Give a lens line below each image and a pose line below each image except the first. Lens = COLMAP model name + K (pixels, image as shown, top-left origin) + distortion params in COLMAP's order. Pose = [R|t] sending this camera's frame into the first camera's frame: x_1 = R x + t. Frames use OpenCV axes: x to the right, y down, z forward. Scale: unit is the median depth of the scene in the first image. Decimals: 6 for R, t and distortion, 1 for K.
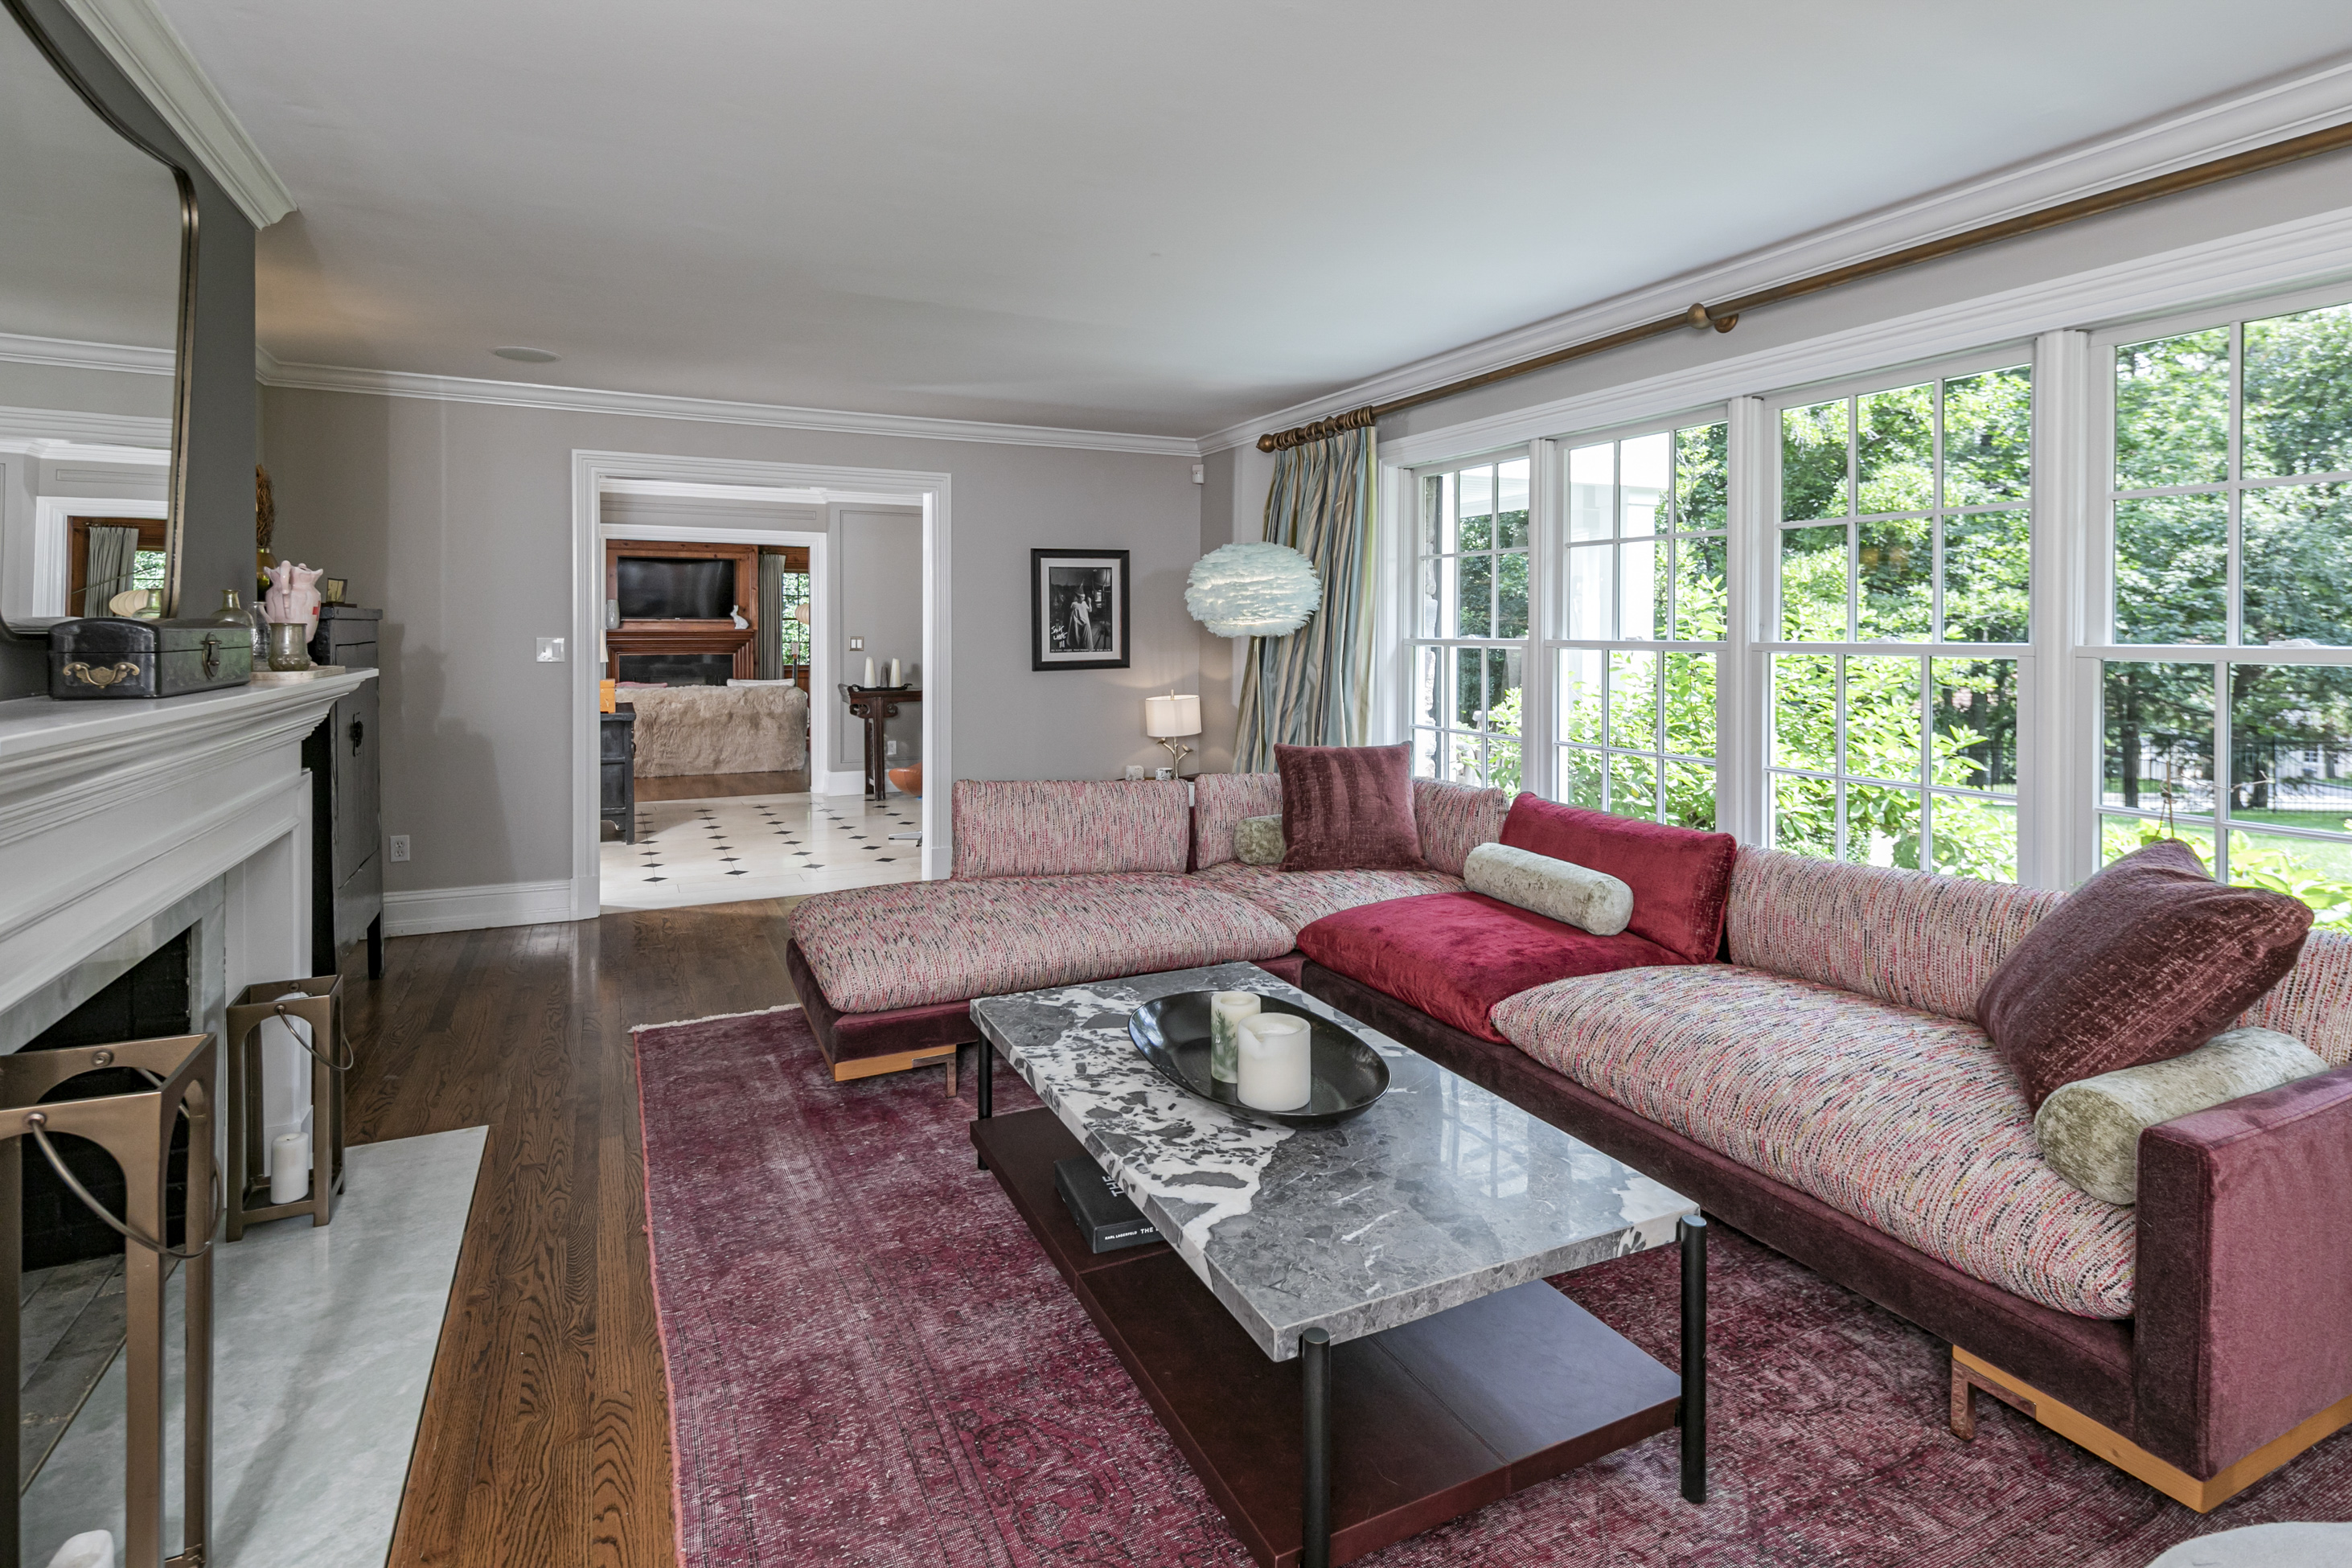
lens RADIAL K [[1151.3, 0, 1164.1], [0, 1151.3, 641.4], [0, 0, 1]] dist [0.018205, -0.000695]
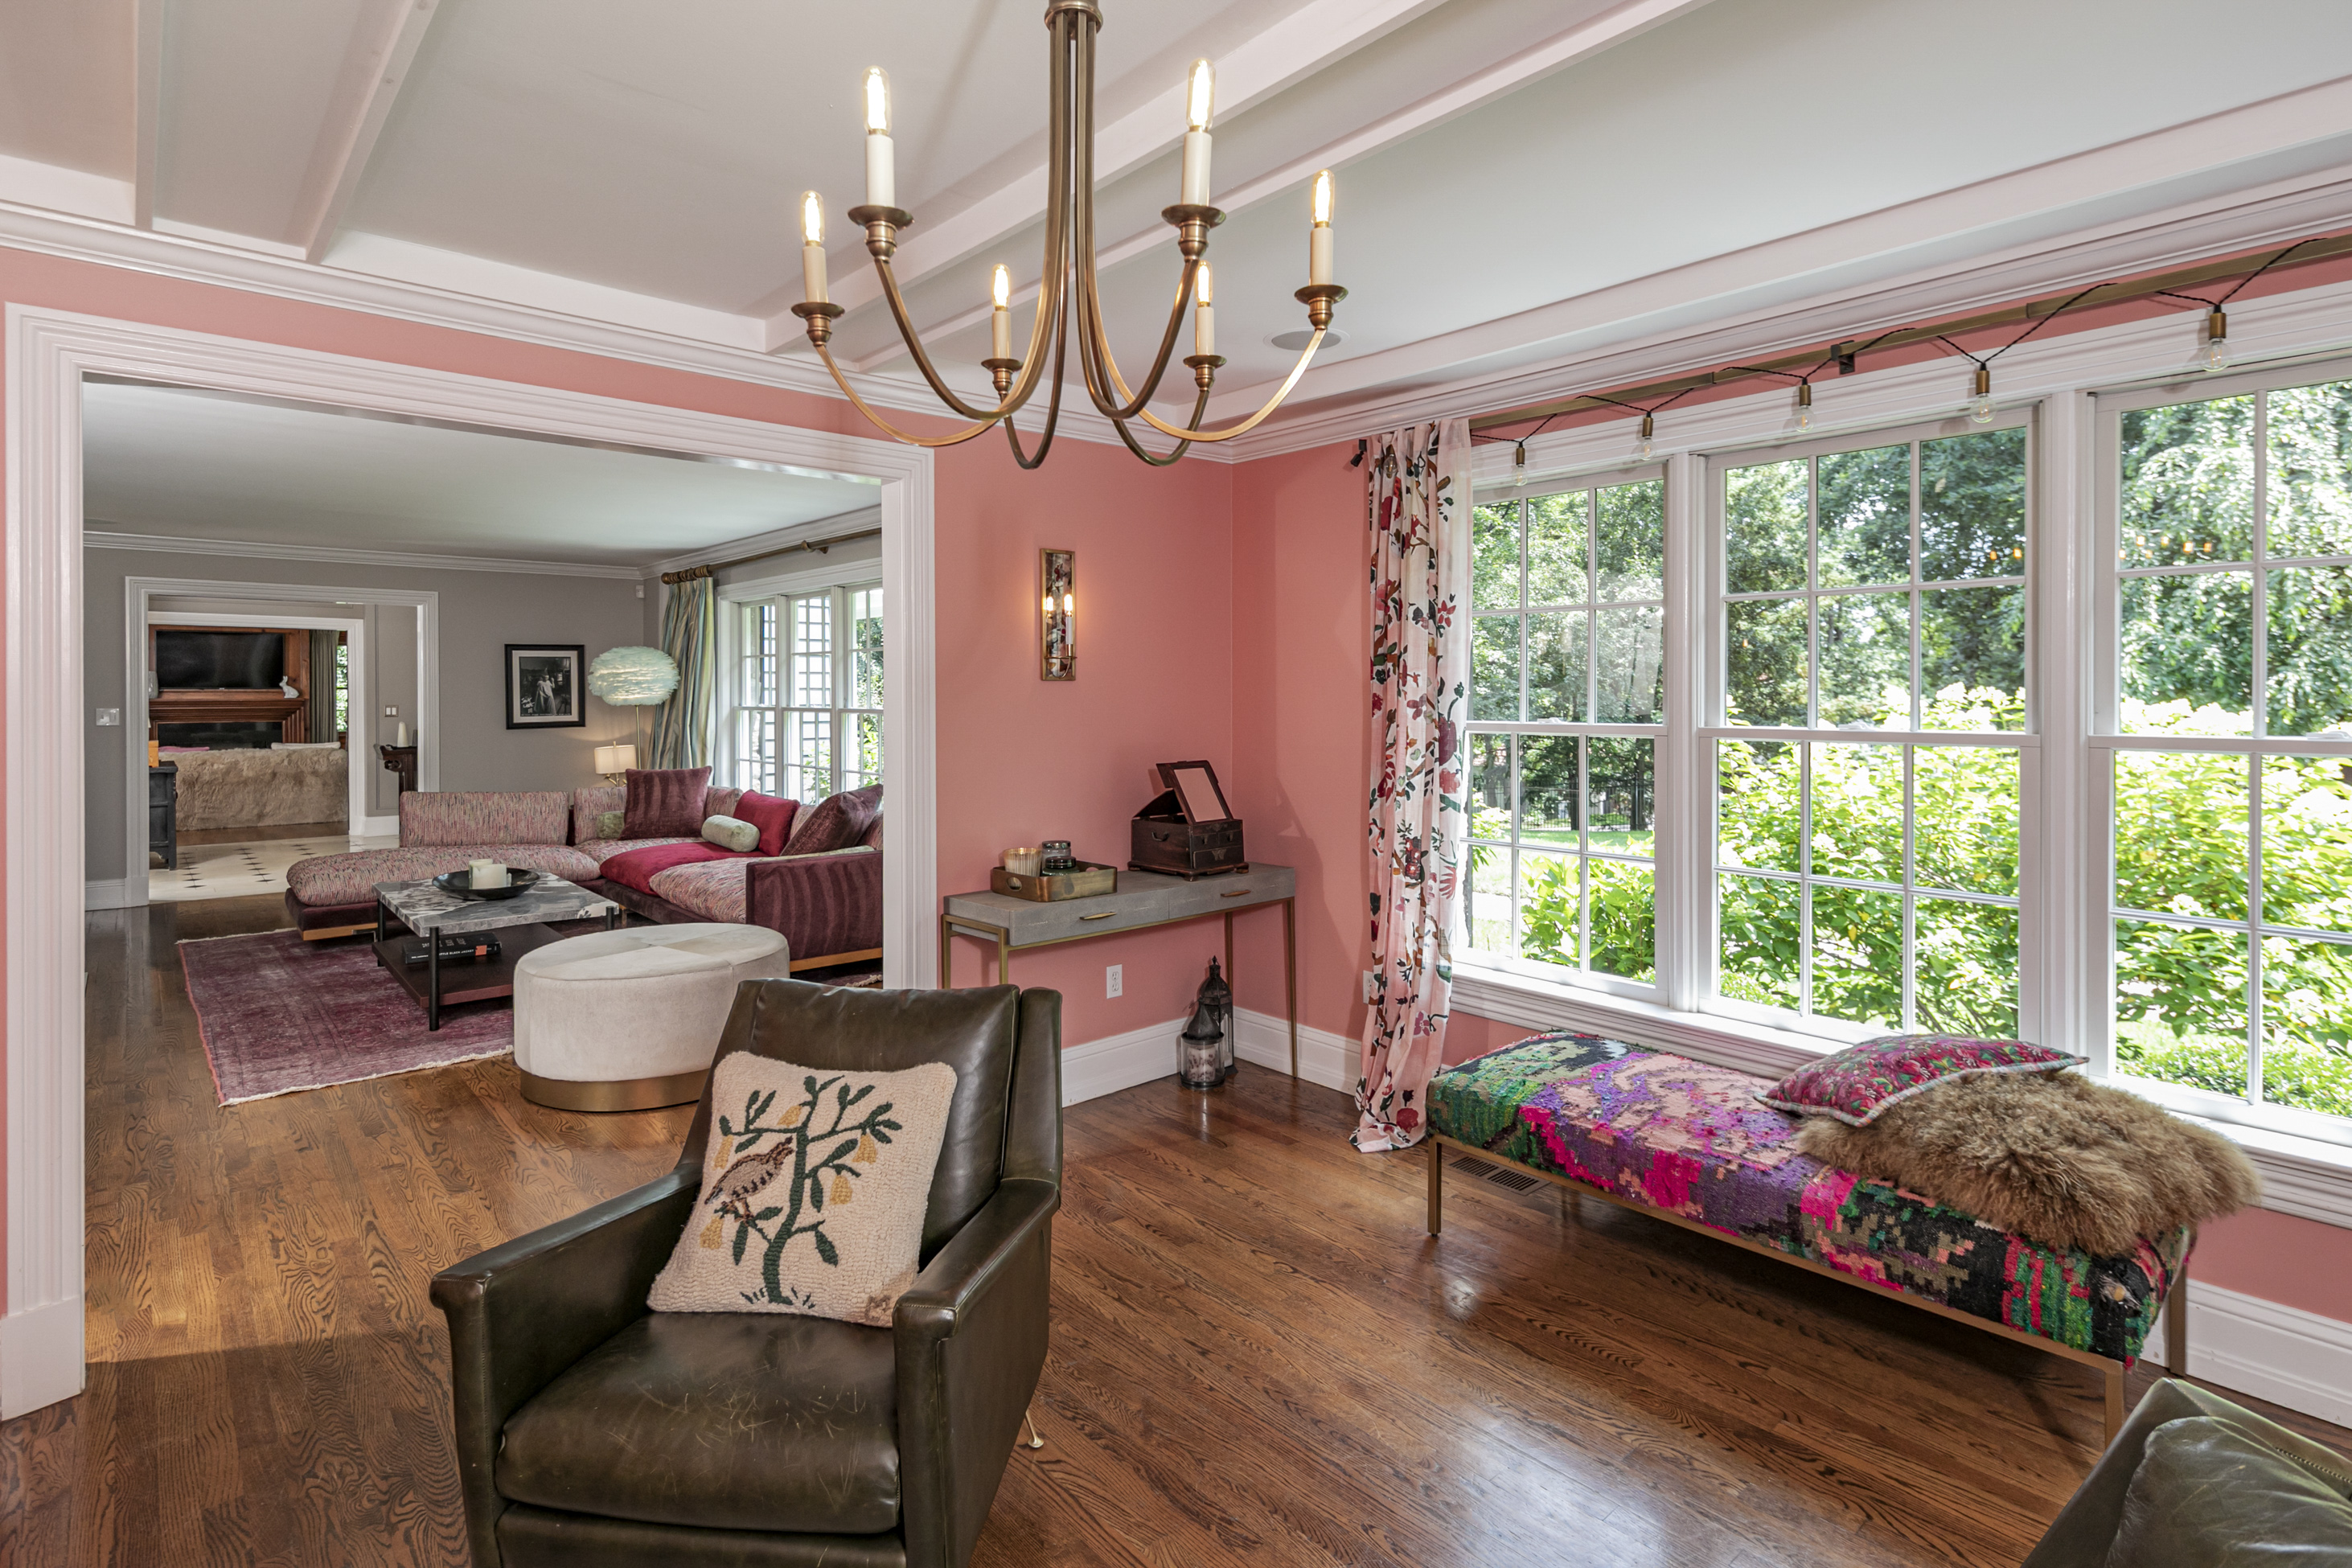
lens RADIAL K [[1184.7, 0, 1171.0], [0, 1184.7, 685.7], [0, 0, 1]] dist [-0.002269, -0.001925]
pose [[0.963074, -0.001107, 0.269235, 0.273036], [0.005409, 0.999869, -0.015235, -0.001719], [-0.269183, 0.016128, 0.962954, -0.610652]]
